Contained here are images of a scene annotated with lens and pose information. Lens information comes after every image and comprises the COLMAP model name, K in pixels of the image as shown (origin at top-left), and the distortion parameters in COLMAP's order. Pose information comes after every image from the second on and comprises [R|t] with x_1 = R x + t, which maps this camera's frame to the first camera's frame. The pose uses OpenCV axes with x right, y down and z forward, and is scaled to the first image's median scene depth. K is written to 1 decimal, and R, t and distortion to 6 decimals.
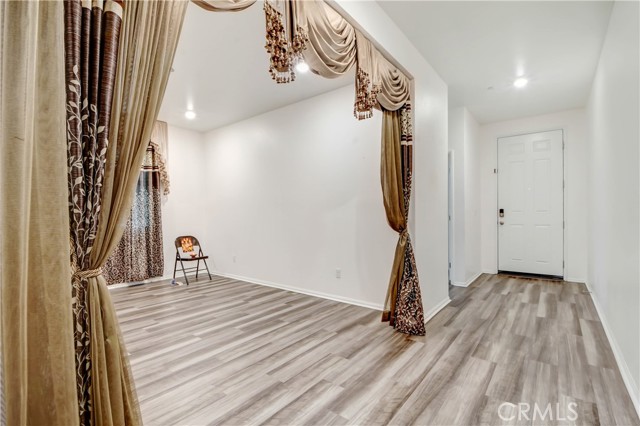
lens RADIAL K [[293.9, 0, 318.9], [0, 293.9, 213.4], [0, 0, 1]] dist [0.006184, -0.002608]
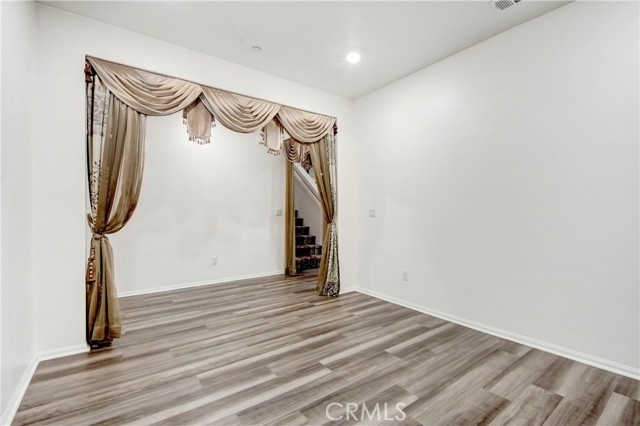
lens RADIAL K [[293.9, 0, 322.1], [0, 293.9, 212.5], [0, 0, 1]] dist [0.006184, -0.002608]
pose [[-0.962724, 0.008202, 0.270360, -0.637024], [0.005774, 0.999936, -0.009775, 0.018909], [-0.270422, -0.007849, -0.962710, 1.805162]]
